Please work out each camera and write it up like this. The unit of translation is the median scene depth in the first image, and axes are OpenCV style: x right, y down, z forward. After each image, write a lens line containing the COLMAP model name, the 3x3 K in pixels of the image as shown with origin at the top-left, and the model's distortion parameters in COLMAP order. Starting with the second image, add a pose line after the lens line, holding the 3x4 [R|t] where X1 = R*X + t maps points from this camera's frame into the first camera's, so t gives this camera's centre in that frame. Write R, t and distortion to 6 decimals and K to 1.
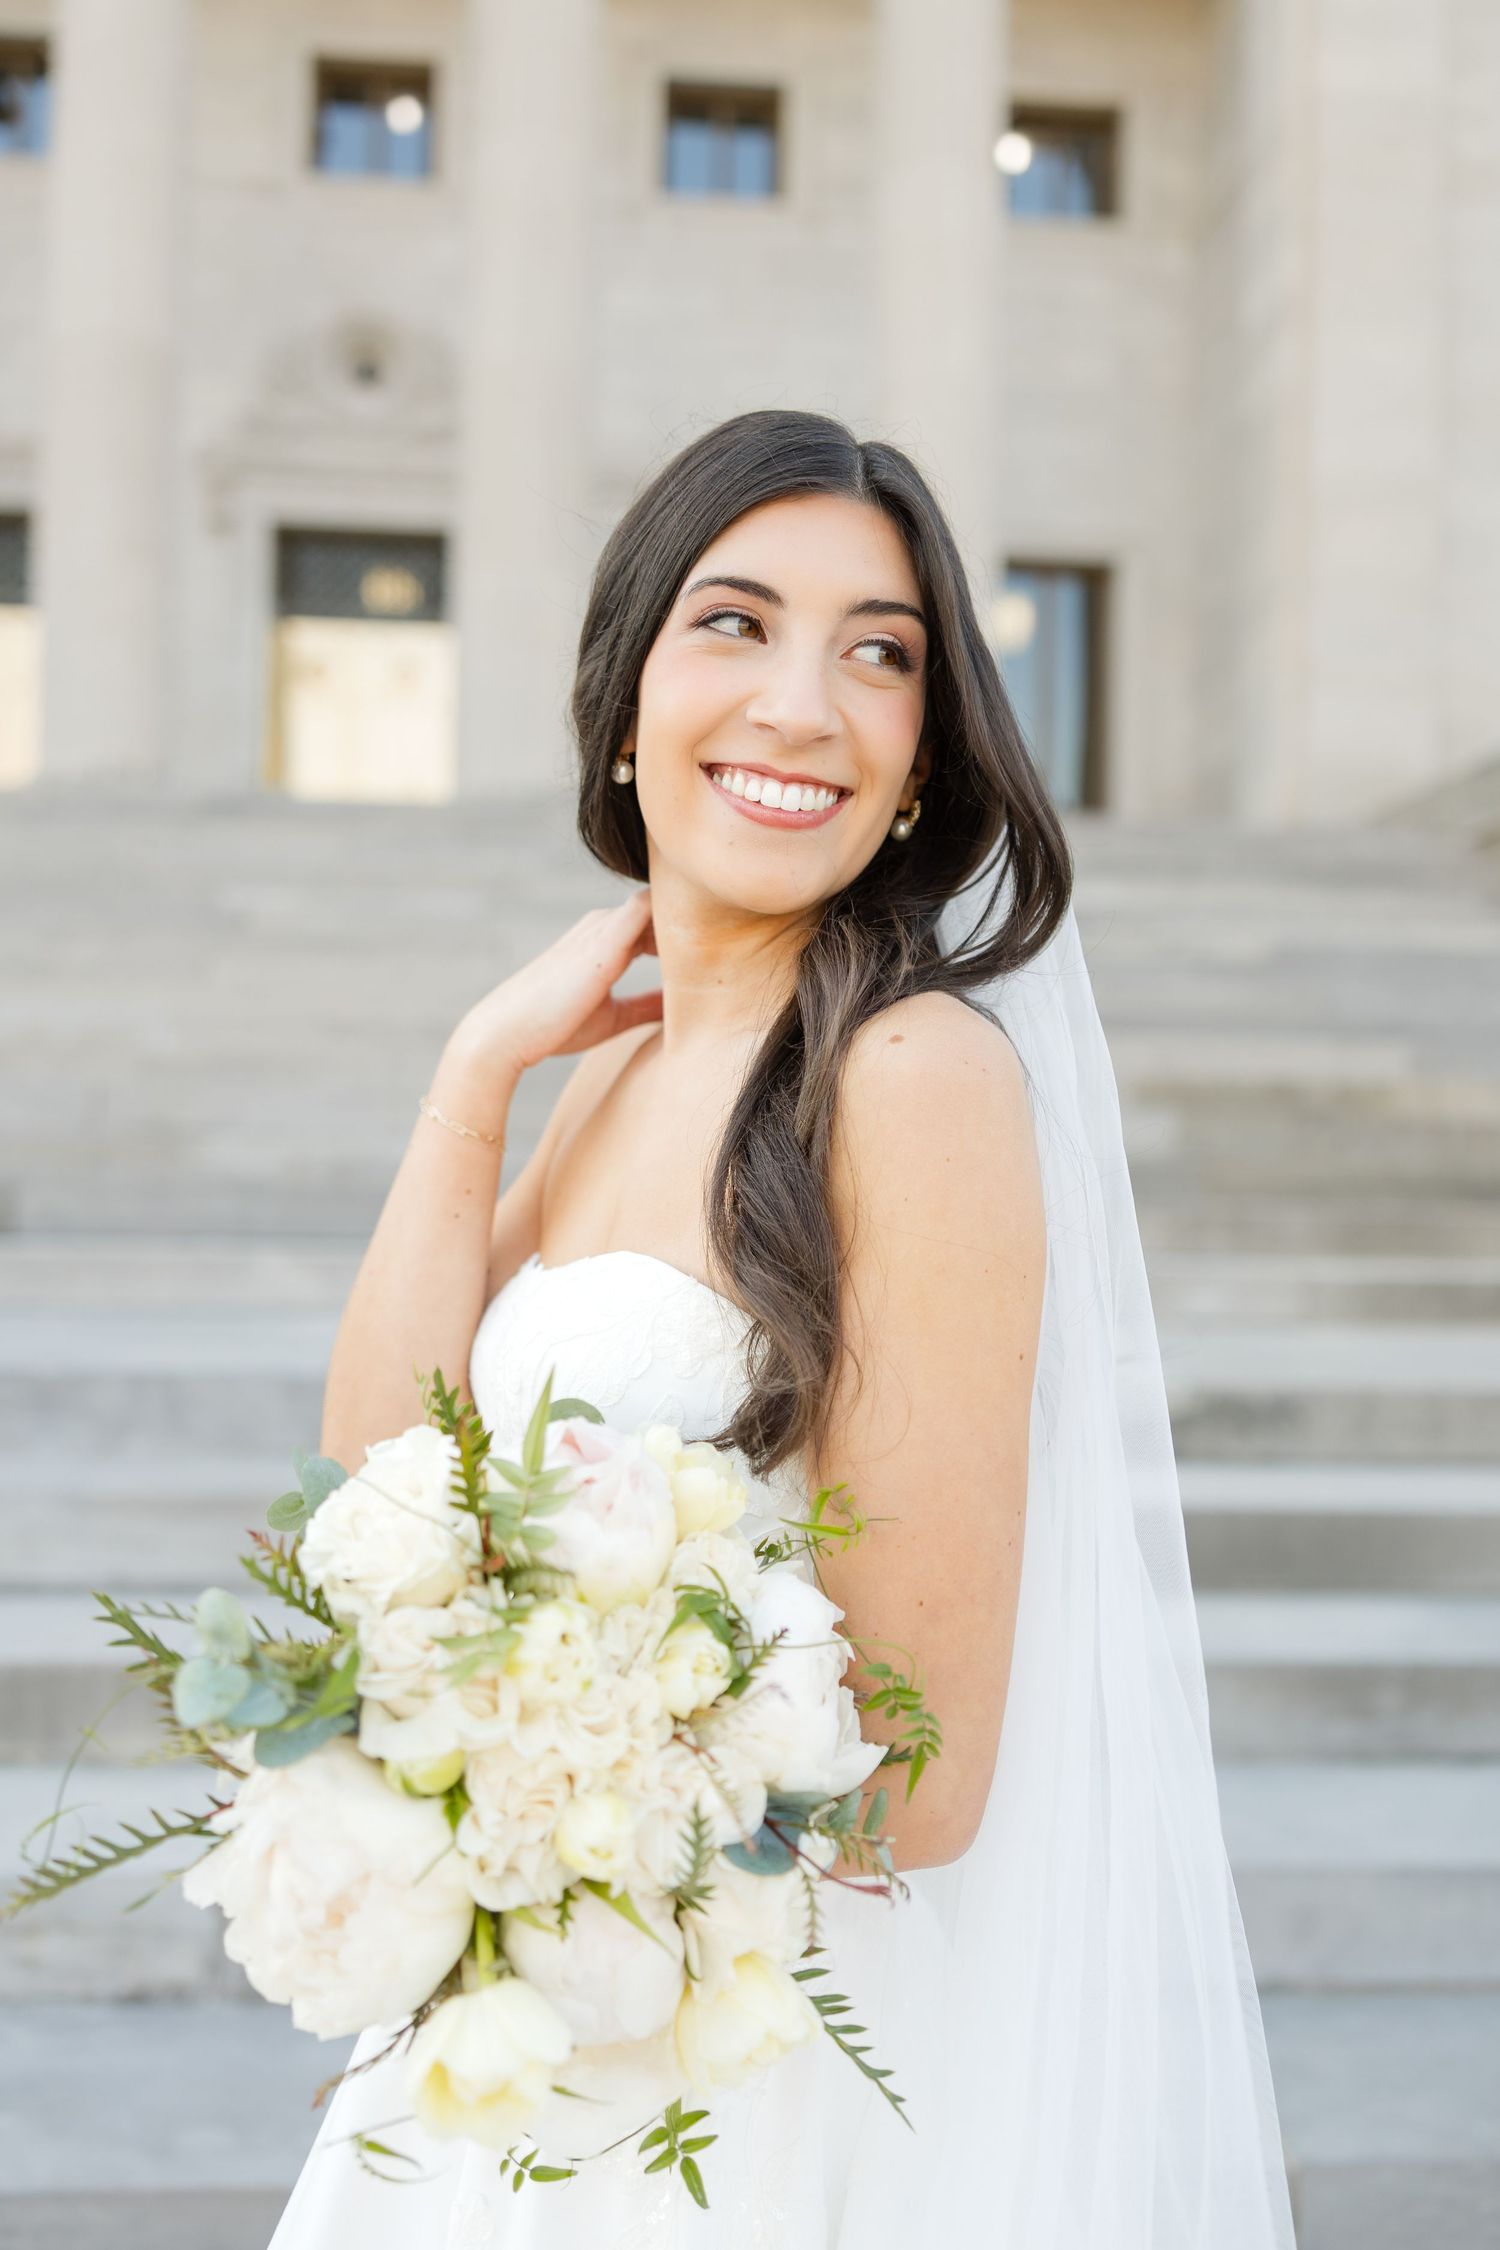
lens RADIAL K [[1910.9, 0, 766.2], [0, 1910.9, 1147.0], [0, 0, 1]] dist [0.013147, 0.001451]
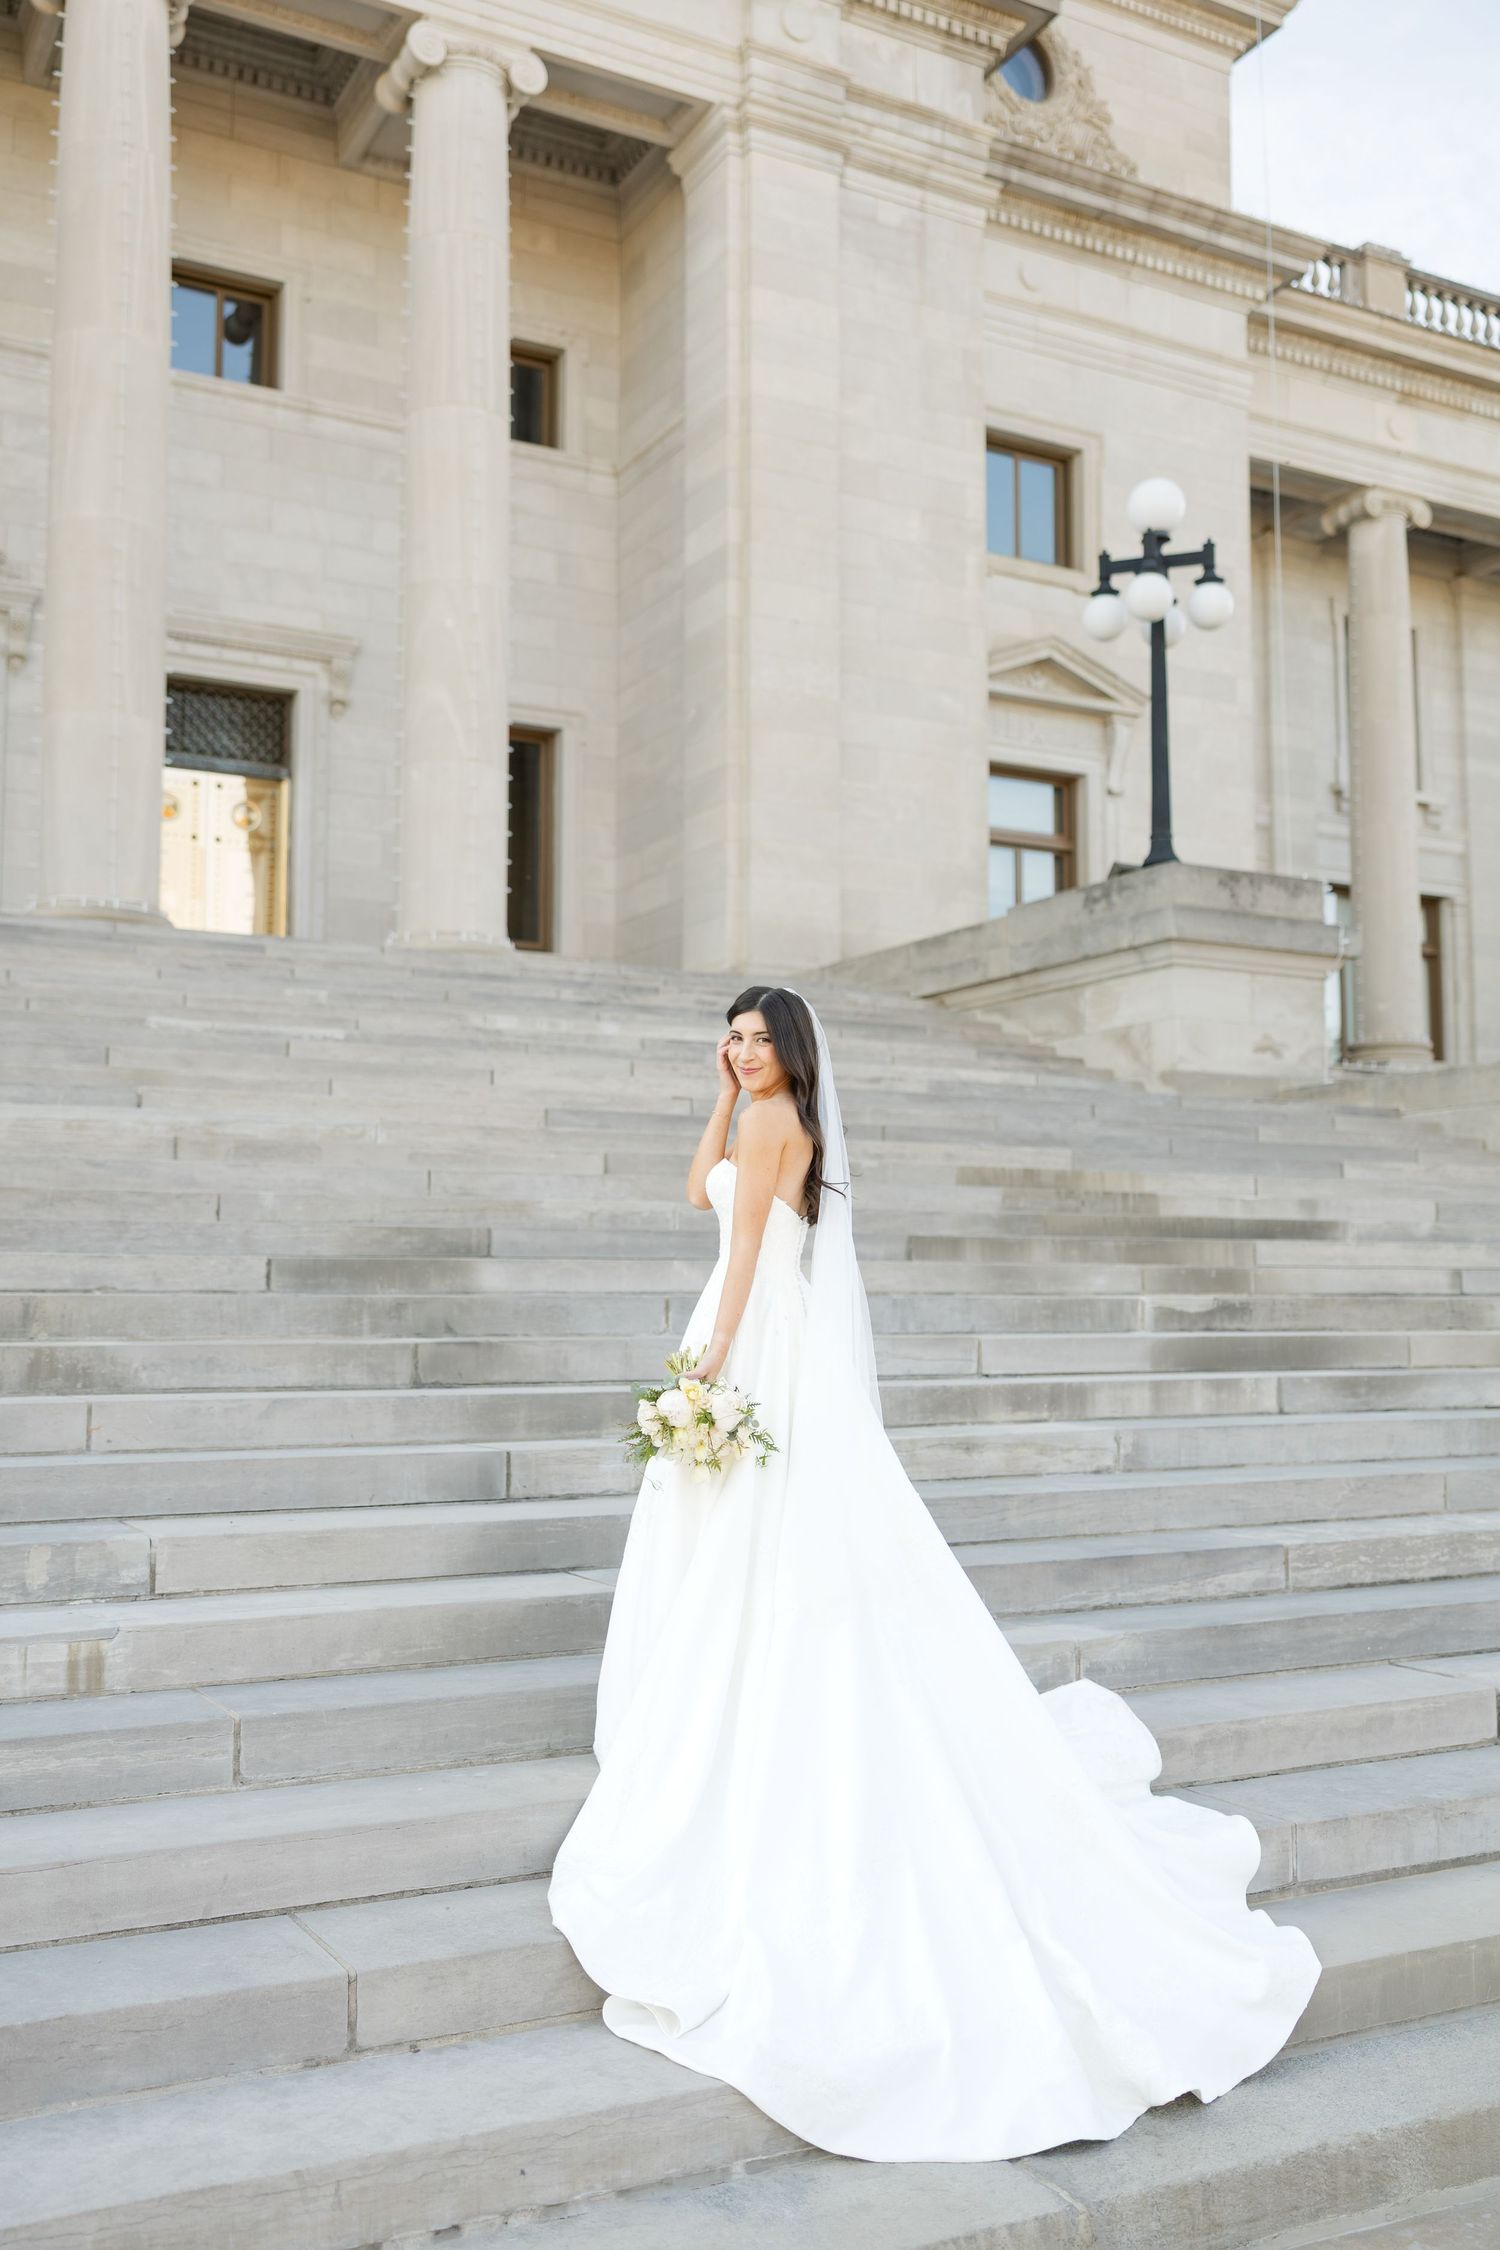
lens RADIAL K [[2096.7, 0, 709.5], [0, 2096.7, 1123.9], [0, 0, 1]] dist [0.006129, 0.000000]
pose [[0.919867, 0.016522, 0.391882, -0.240467], [0.007722, 0.998156, -0.060209, 0.011564], [-0.392154, 0.058410, 0.918043, -0.203426]]
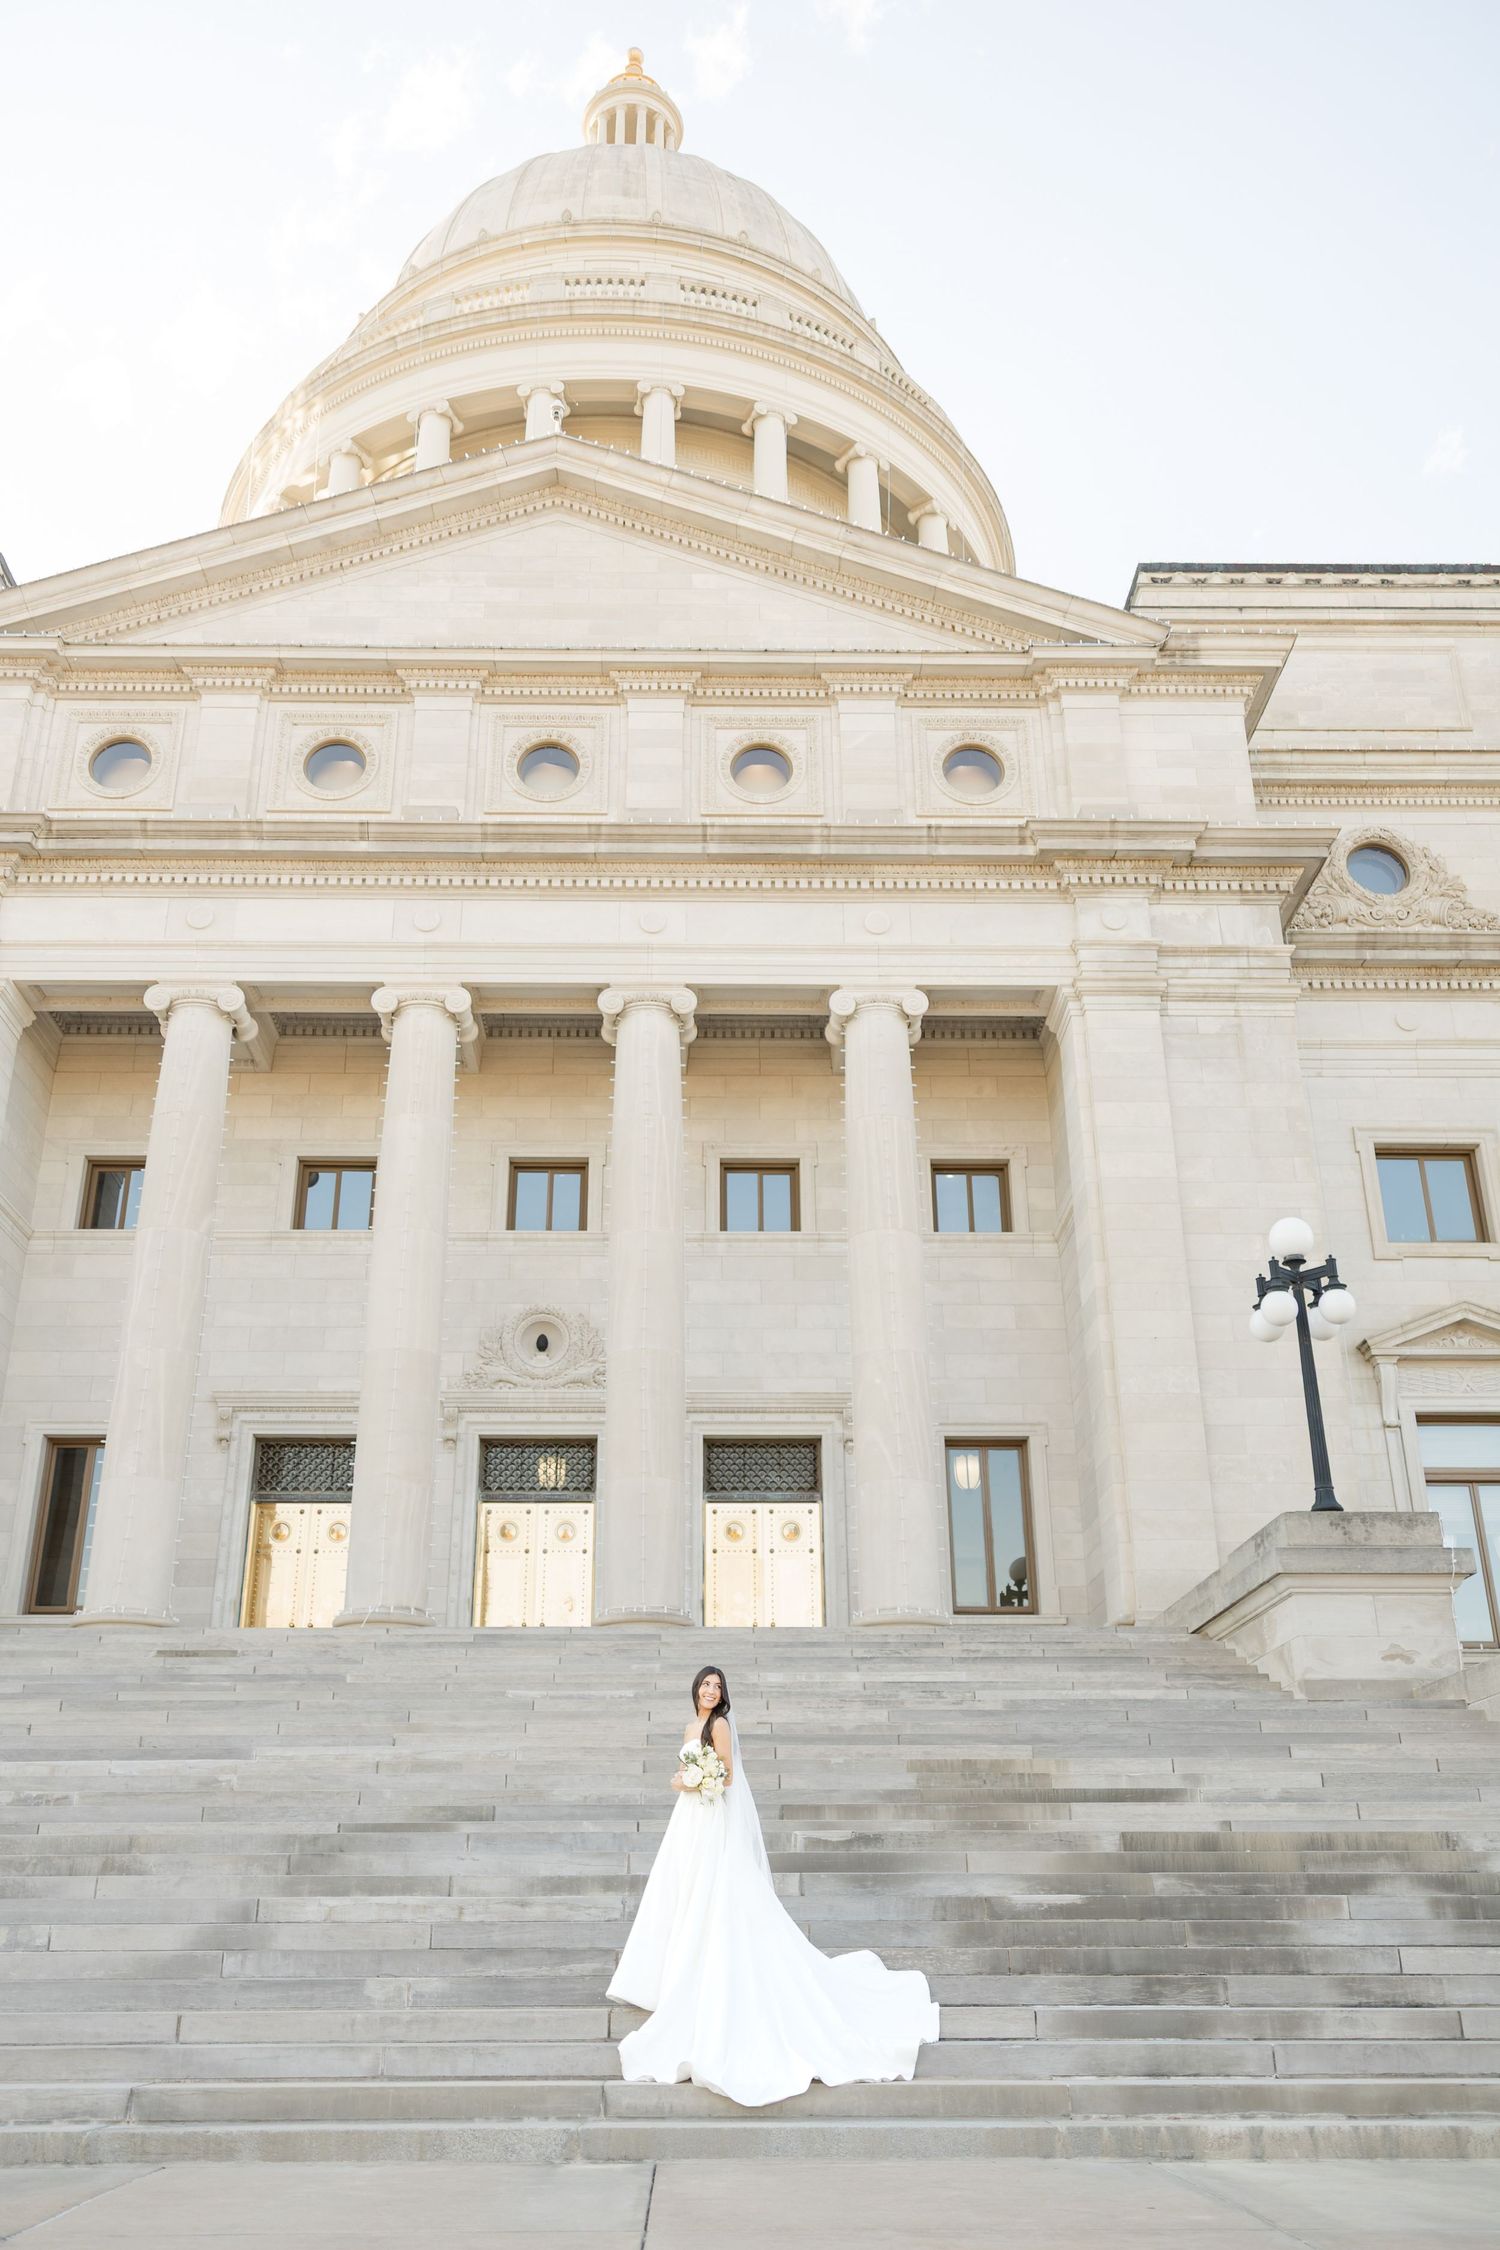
lens RADIAL K [[1910.9, 0, 720.0], [0, 1910.9, 1135.2], [0, 0, 1]] dist [0.013147, 0.001451]
pose [[0.996929, -0.049595, -0.060597, 0.045843], [0.022489, 0.922598, -0.385106, 0.054682], [0.075006, 0.382560, 0.920881, -0.534408]]
